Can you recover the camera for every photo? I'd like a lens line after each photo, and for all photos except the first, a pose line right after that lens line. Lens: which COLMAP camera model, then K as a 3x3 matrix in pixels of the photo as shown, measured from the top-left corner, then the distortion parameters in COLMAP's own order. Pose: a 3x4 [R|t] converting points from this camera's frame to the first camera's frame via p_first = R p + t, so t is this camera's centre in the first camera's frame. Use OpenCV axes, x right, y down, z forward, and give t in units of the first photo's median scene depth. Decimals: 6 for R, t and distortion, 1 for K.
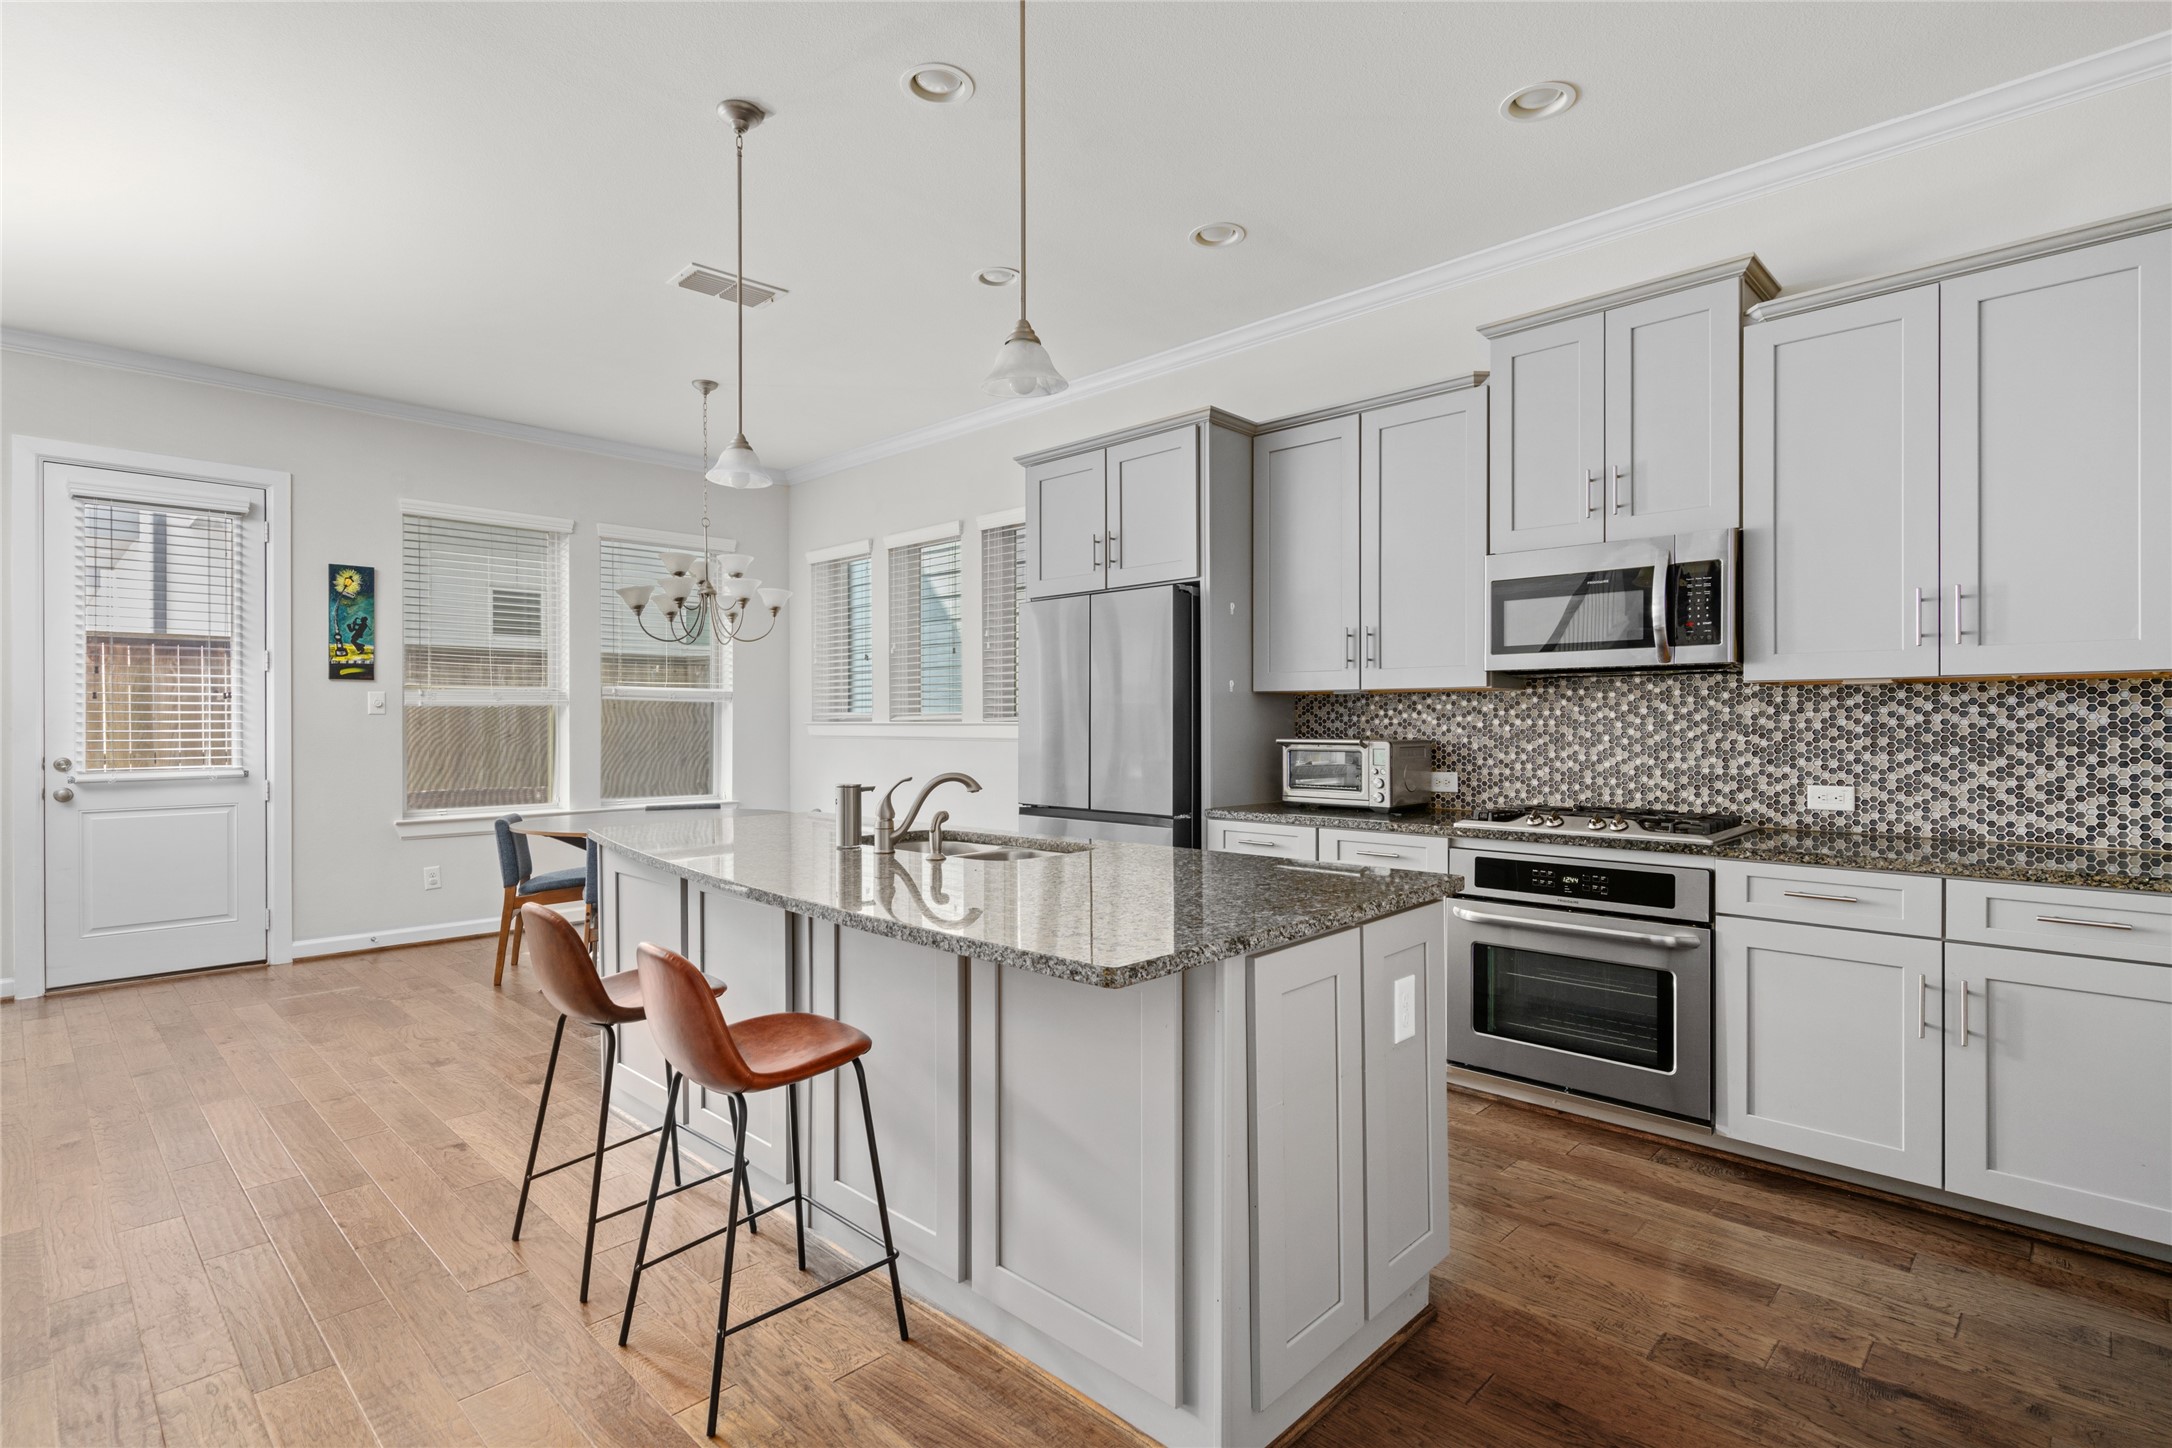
lens RADIAL K [[1041.2, 0, 1087.7], [0, 1041.2, 720.8], [0, 0, 1]] dist [0.004552, 0.000905]
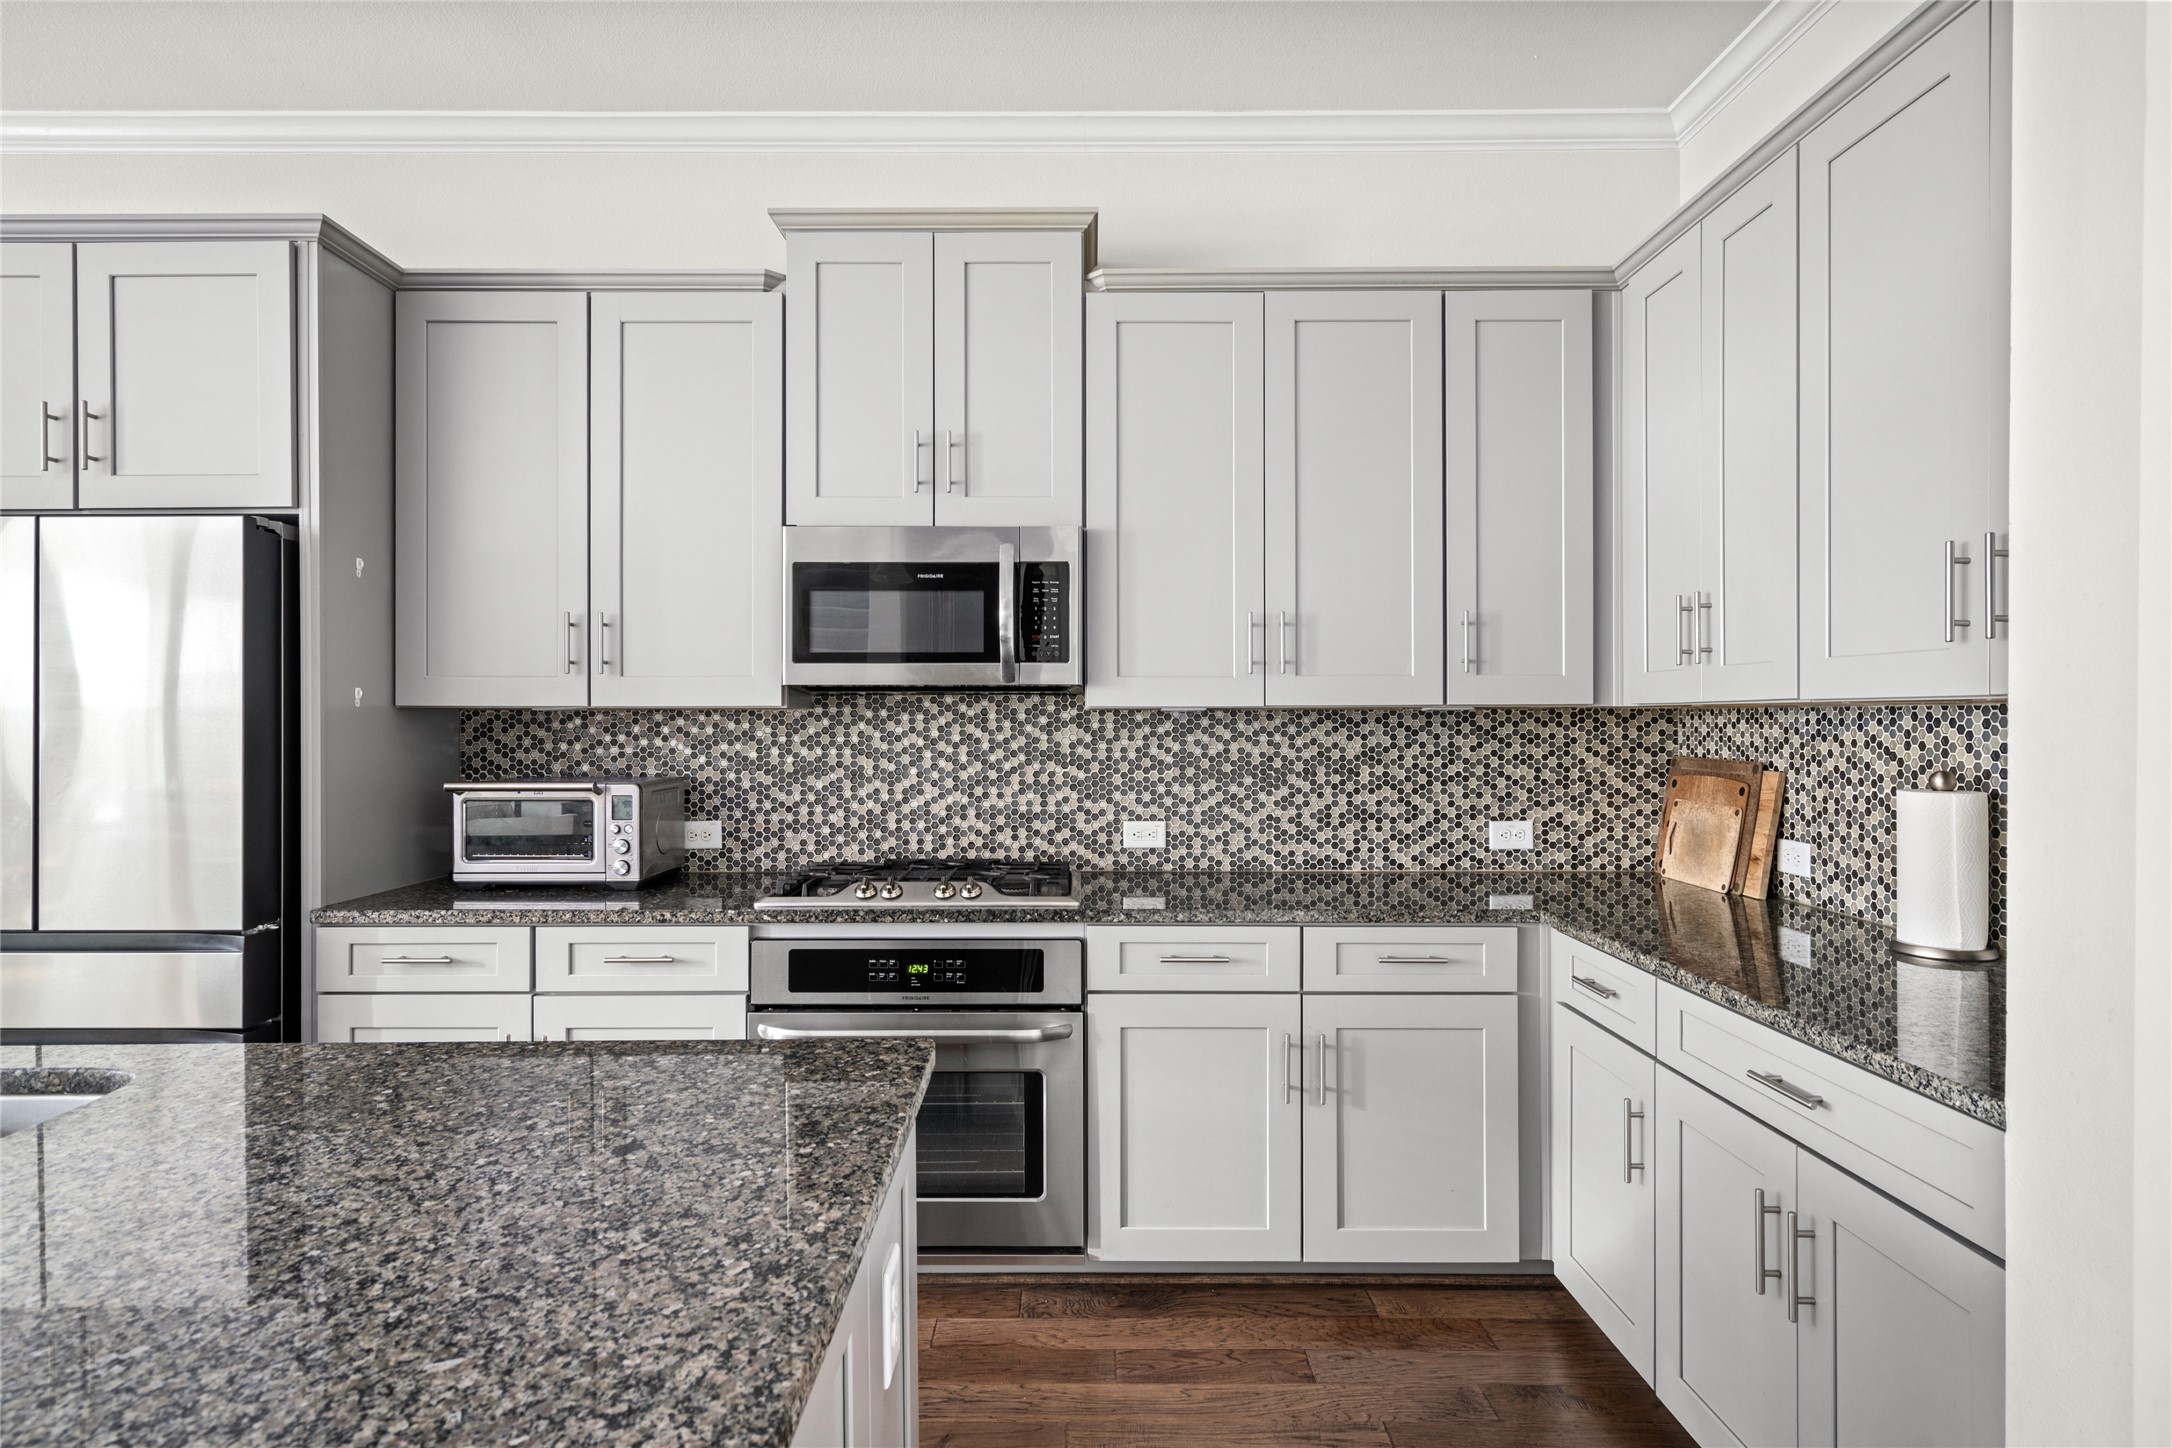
lens RADIAL K [[1175.3, 0, 1087.8], [0, 1175.3, 718.5], [0, 0, 1]] dist [0.003502, 0.001099]
pose [[0.722996, 0.000612, 0.690852, -0.030128], [0.000513, 0.999999, -0.001423, -0.023118], [-0.690852, 0.001384, 0.722995, 0.258463]]
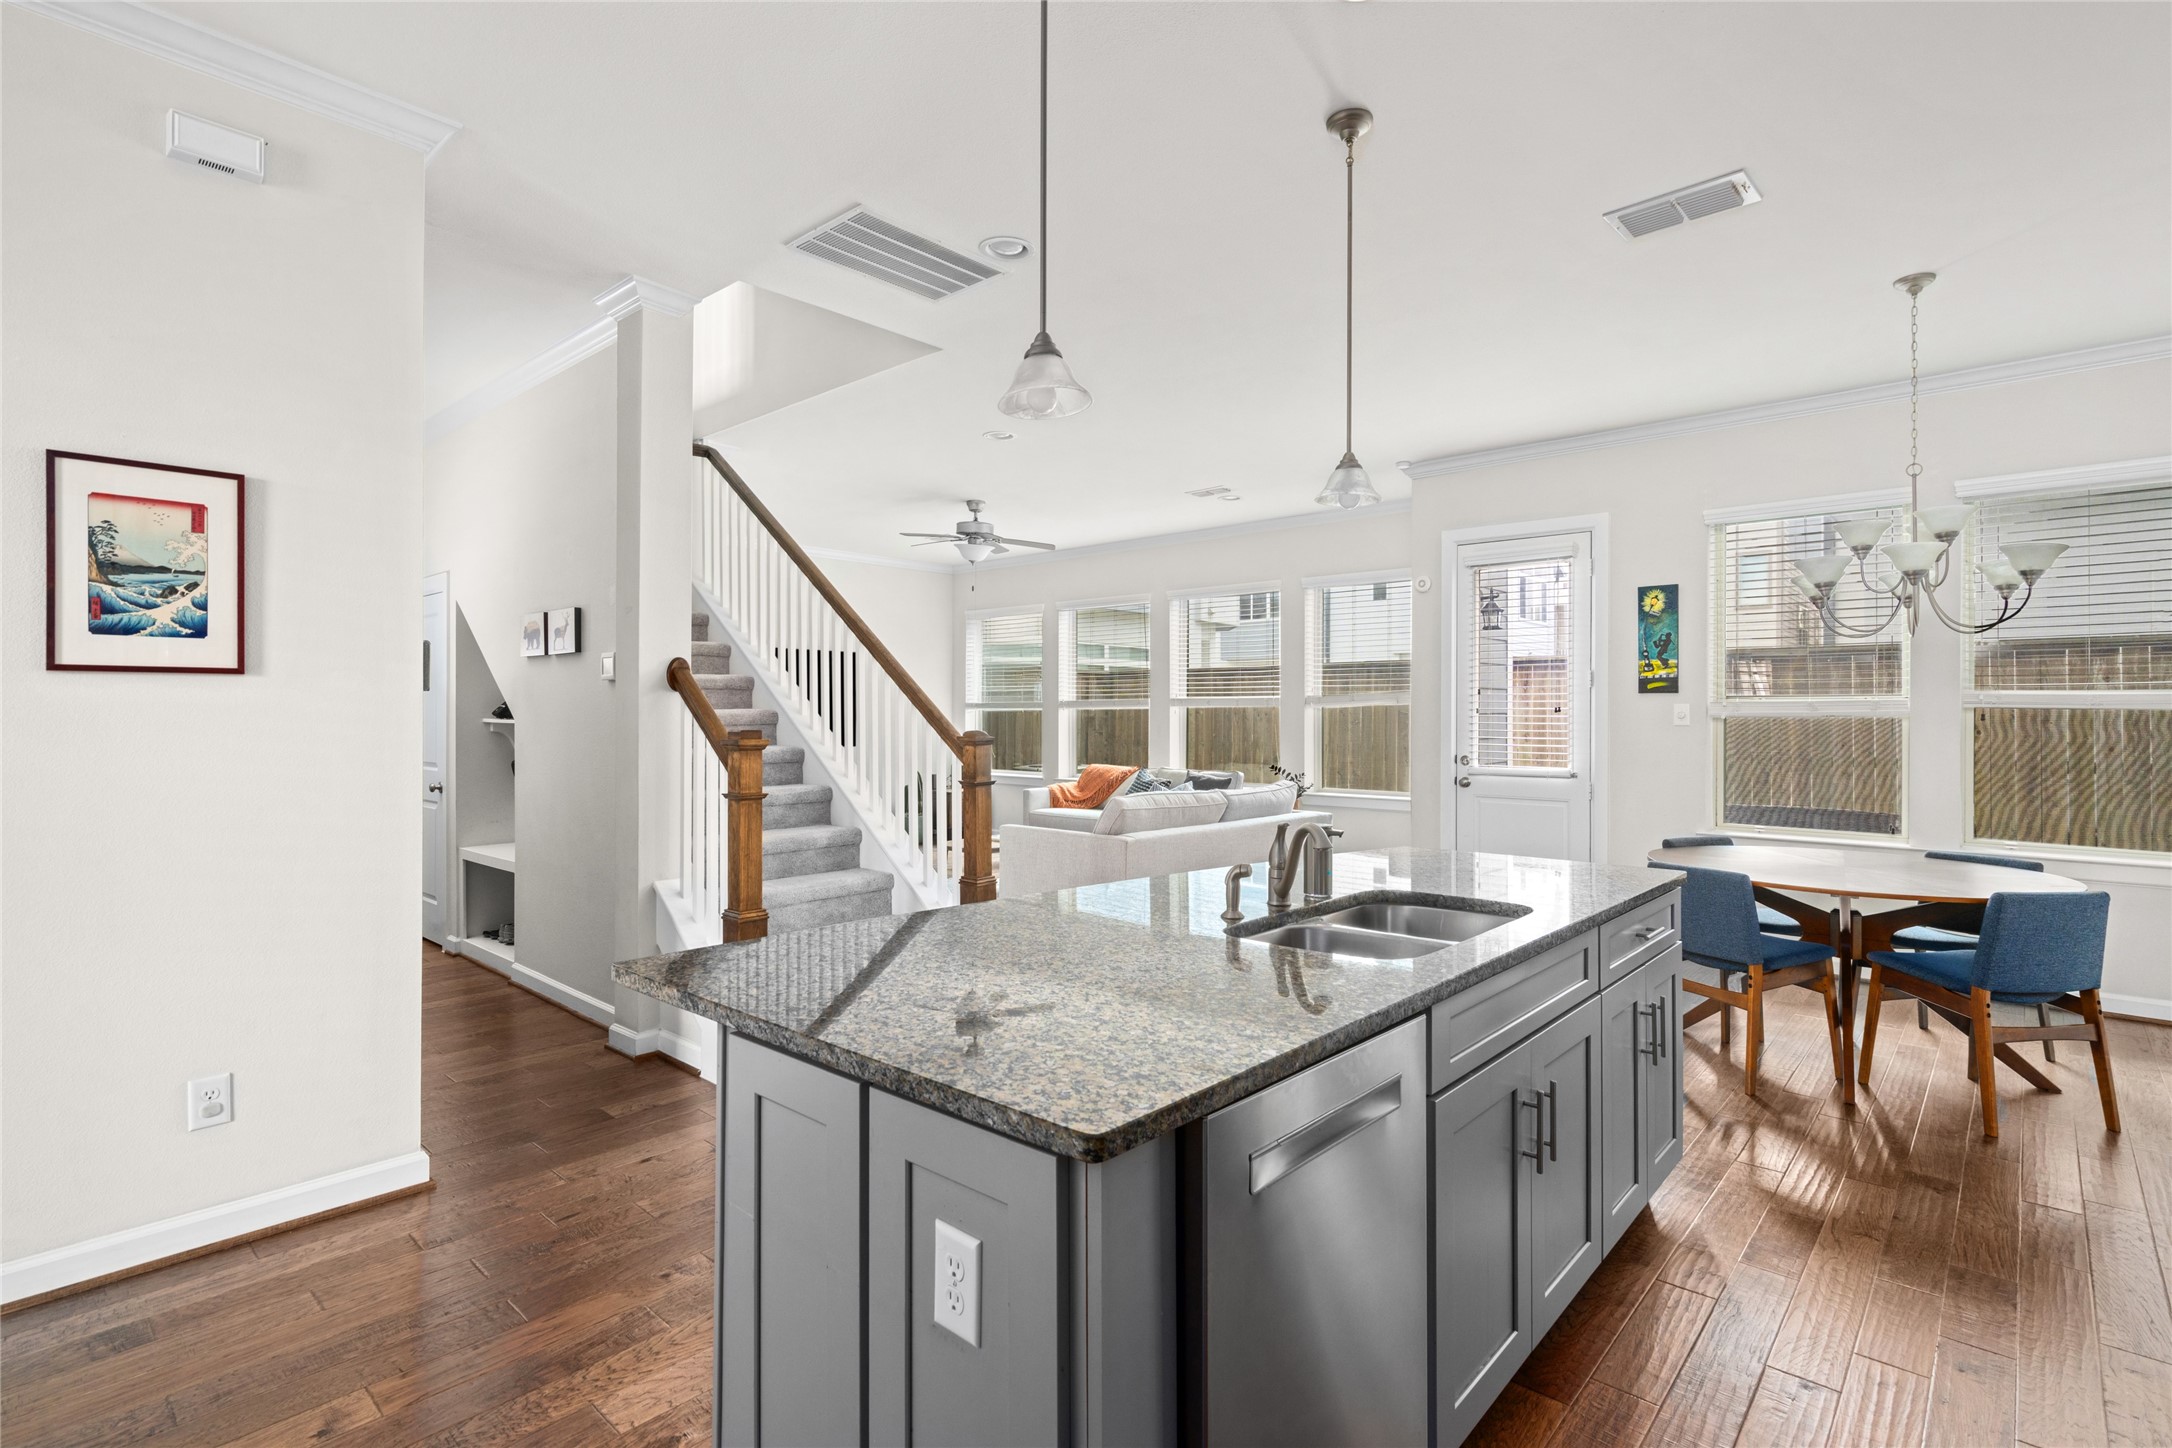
lens RADIAL K [[1041.2, 0, 1094.4], [0, 1041.2, 714.8], [0, 0, 1]] dist [0.004552, 0.000905]
pose [[0.030942, 0.005640, -0.999505, 0.501202], [-0.006629, 0.999963, 0.005437, -0.028330], [0.999499, 0.006458, 0.030978, 0.584475]]
